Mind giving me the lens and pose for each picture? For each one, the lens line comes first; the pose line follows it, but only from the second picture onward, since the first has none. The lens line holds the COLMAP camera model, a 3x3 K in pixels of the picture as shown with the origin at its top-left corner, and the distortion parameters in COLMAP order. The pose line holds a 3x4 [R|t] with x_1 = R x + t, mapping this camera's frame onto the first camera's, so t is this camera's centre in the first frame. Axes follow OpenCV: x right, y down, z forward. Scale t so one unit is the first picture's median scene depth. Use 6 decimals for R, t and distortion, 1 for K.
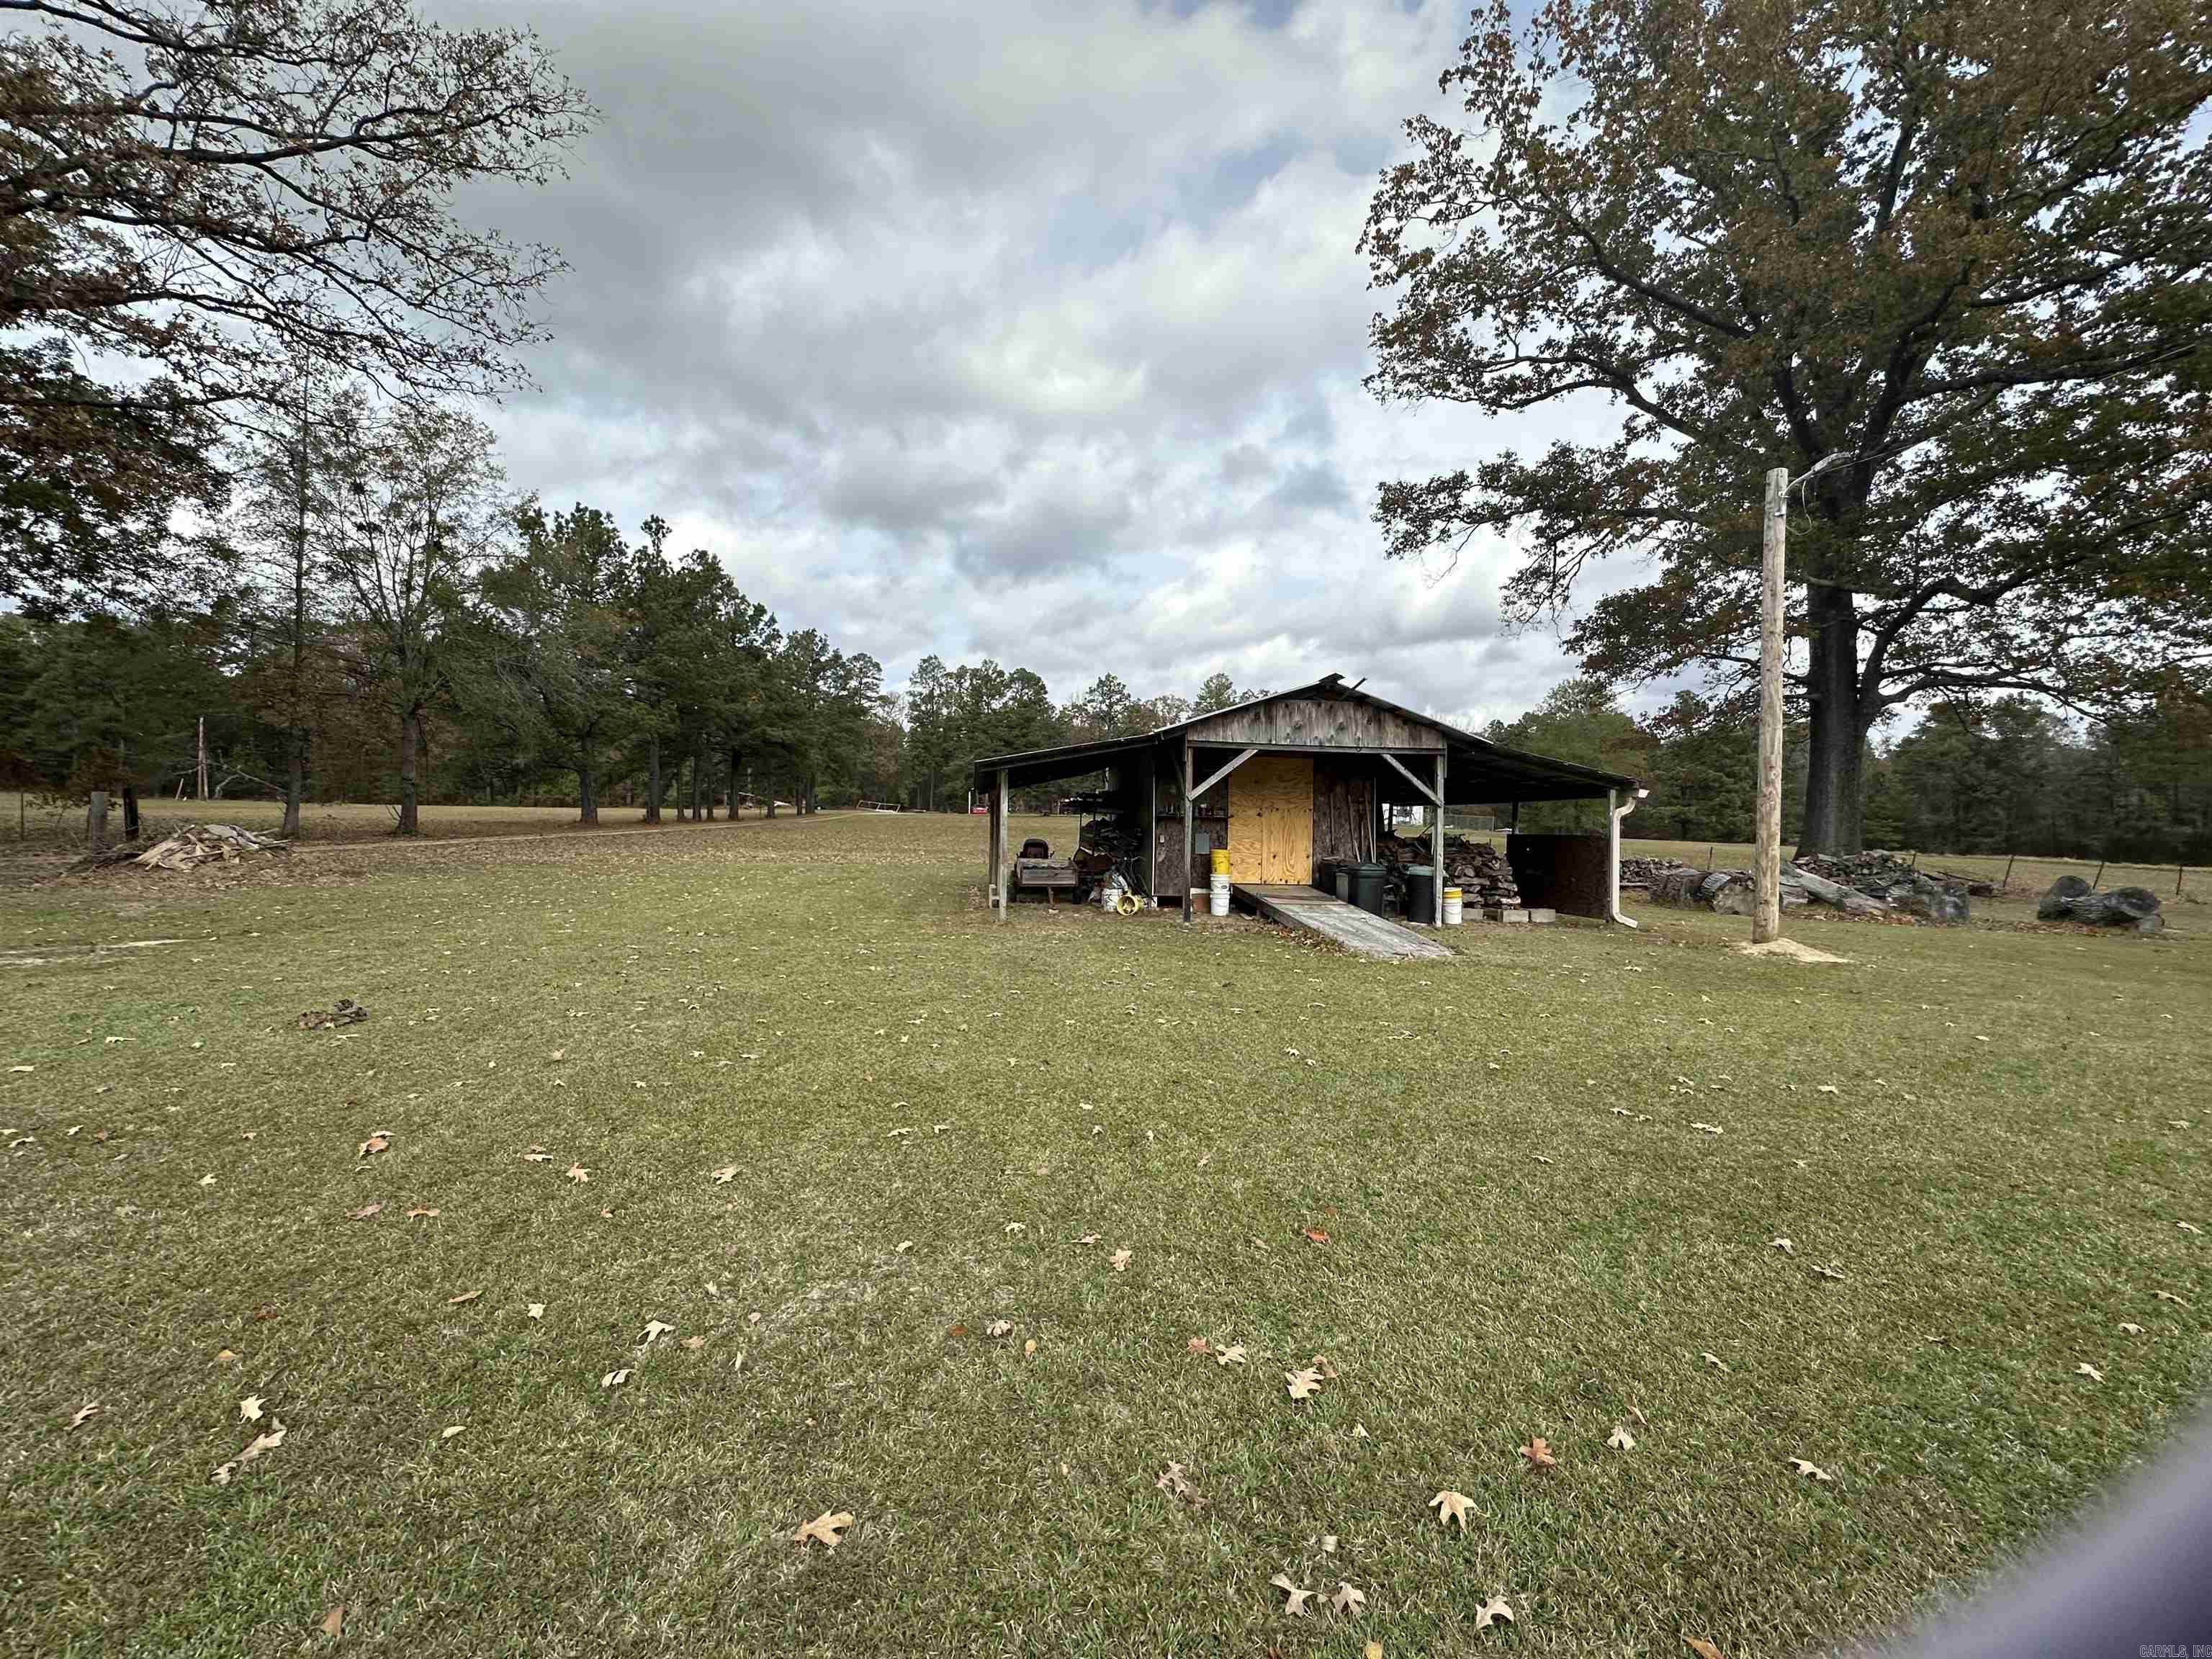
lens RADIAL K [[881.7, 0, 1101.5], [0, 881.7, 826.9], [0, 0, 1]] dist [-0.001881, 0.000266]
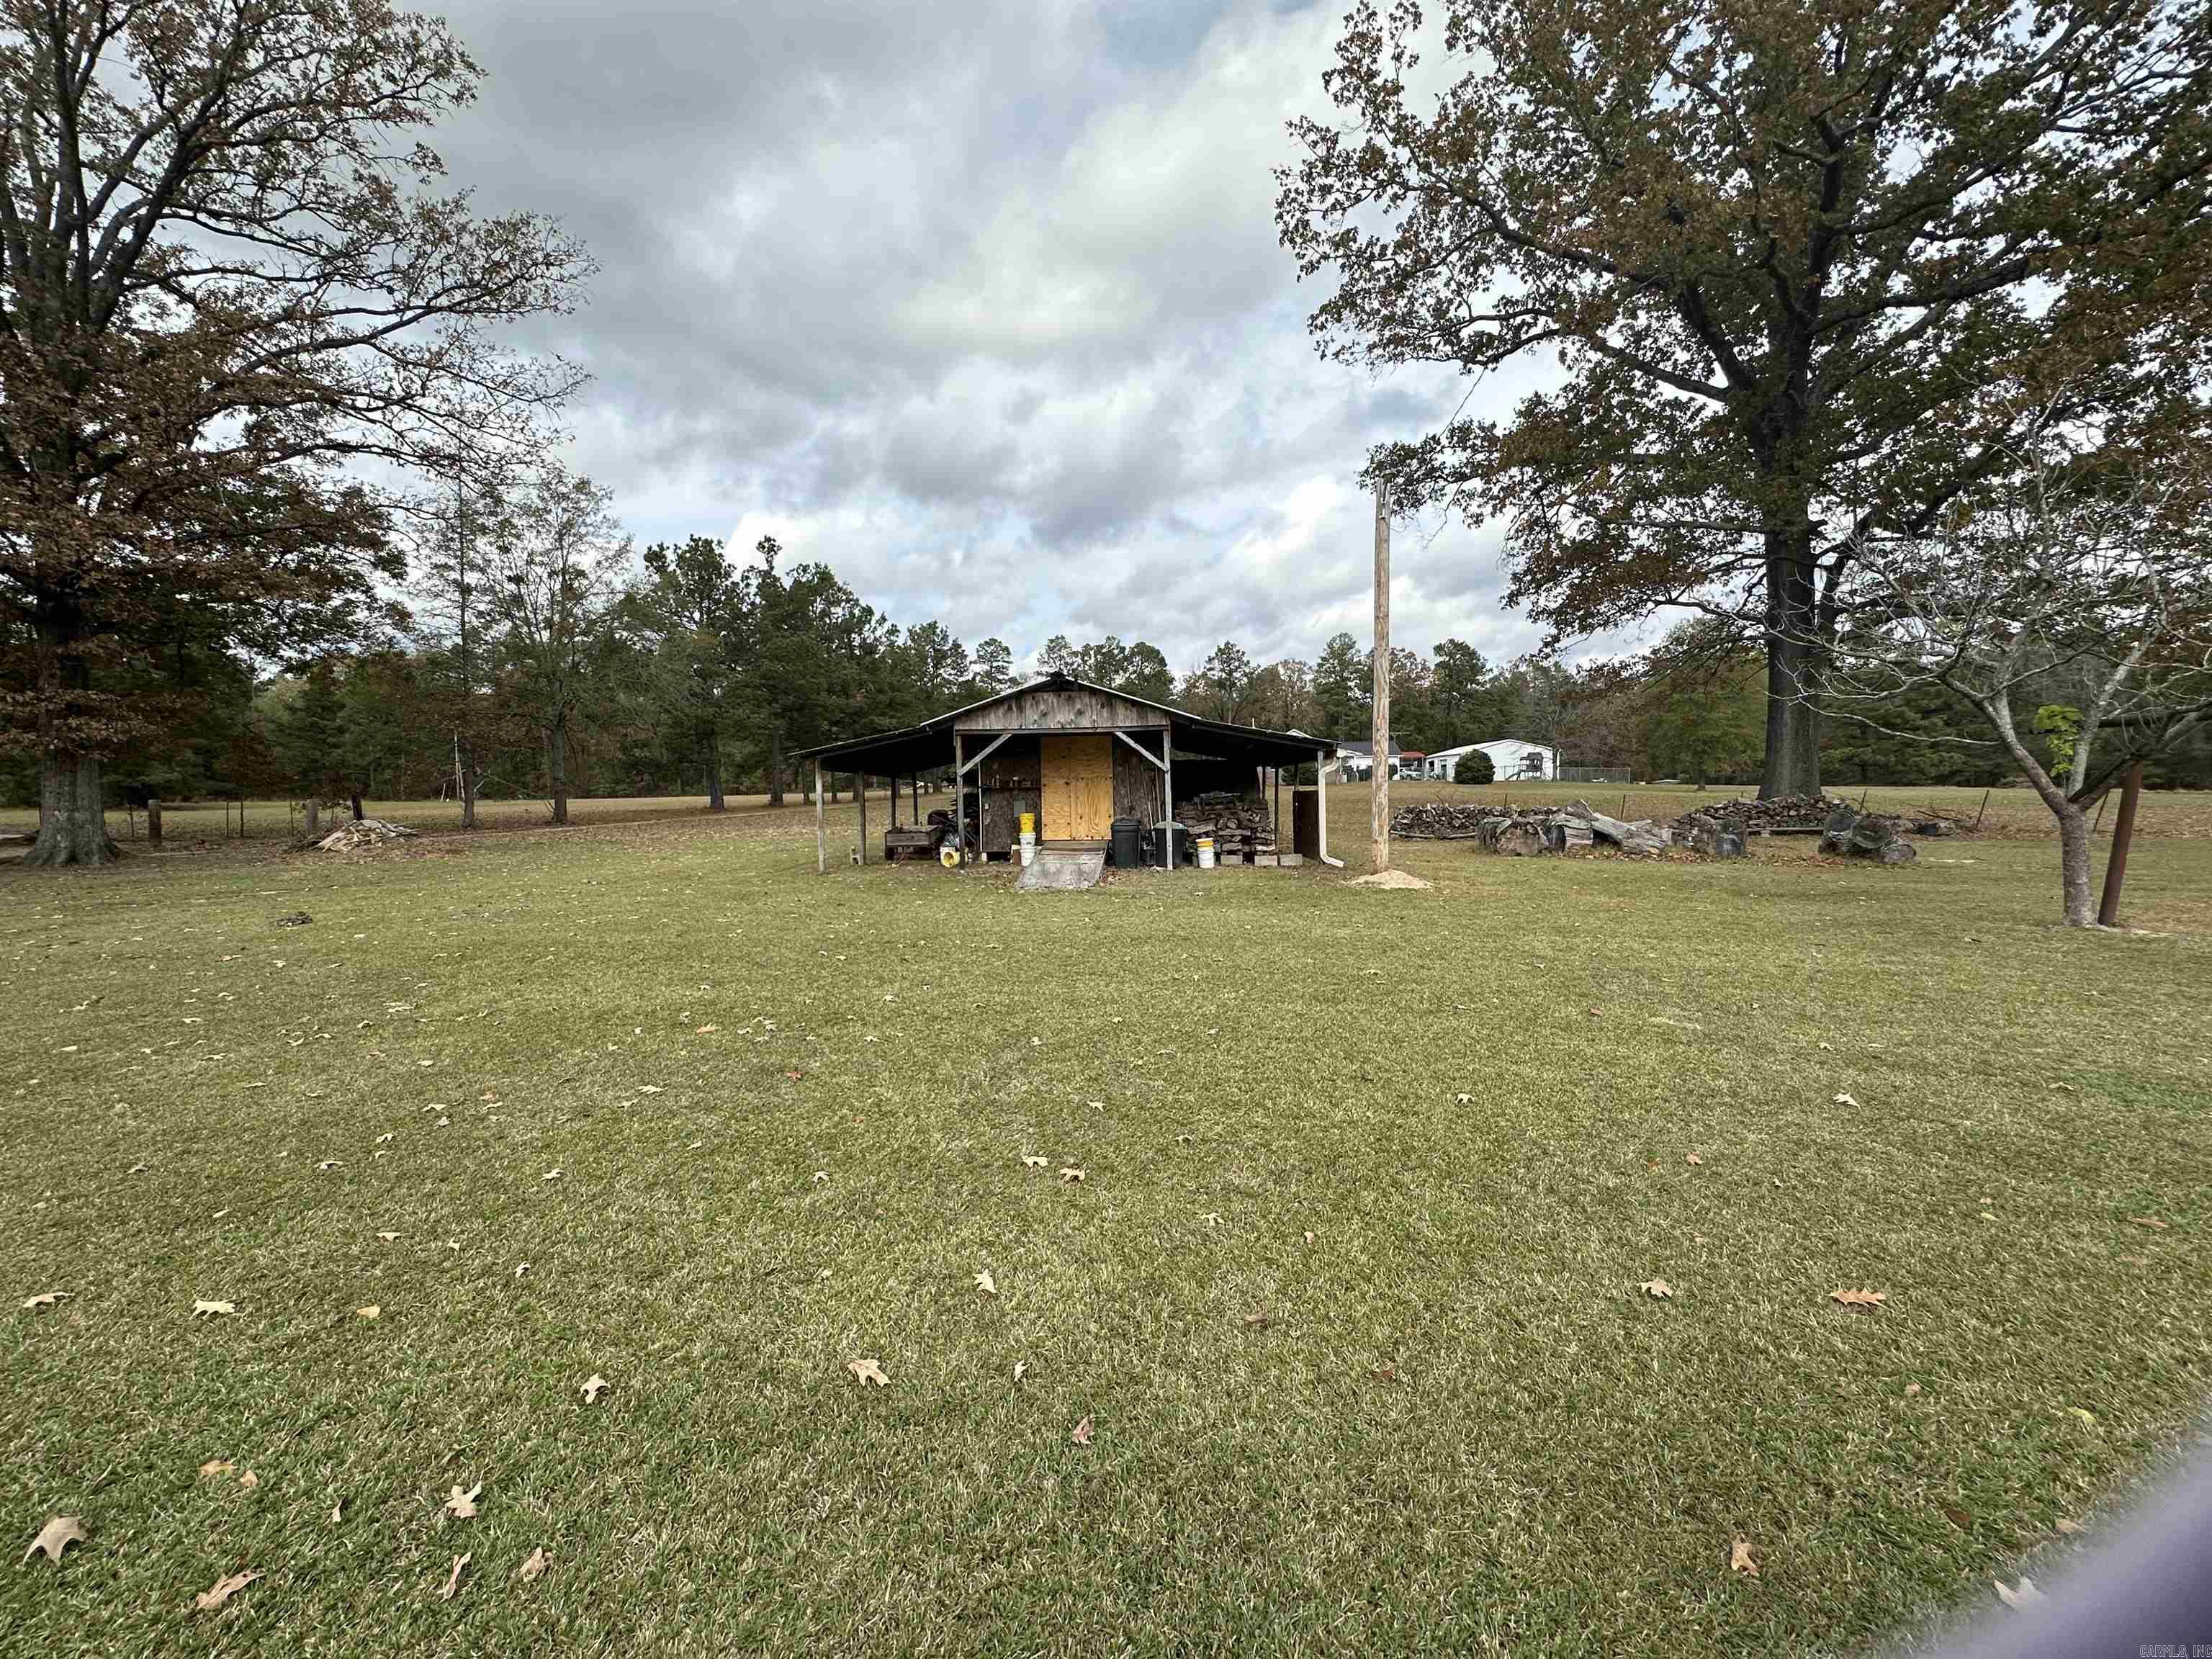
lens RADIAL K [[883.8, 0, 1106.0], [0, 883.8, 829.5], [0, 0, 1]] dist [-0.001560, 0.000480]
pose [[0.981991, -0.030581, -0.186438, 0.208236], [0.037459, 0.998737, 0.033481, 0.004855], [0.185178, -0.039862, 0.981896, -0.089365]]
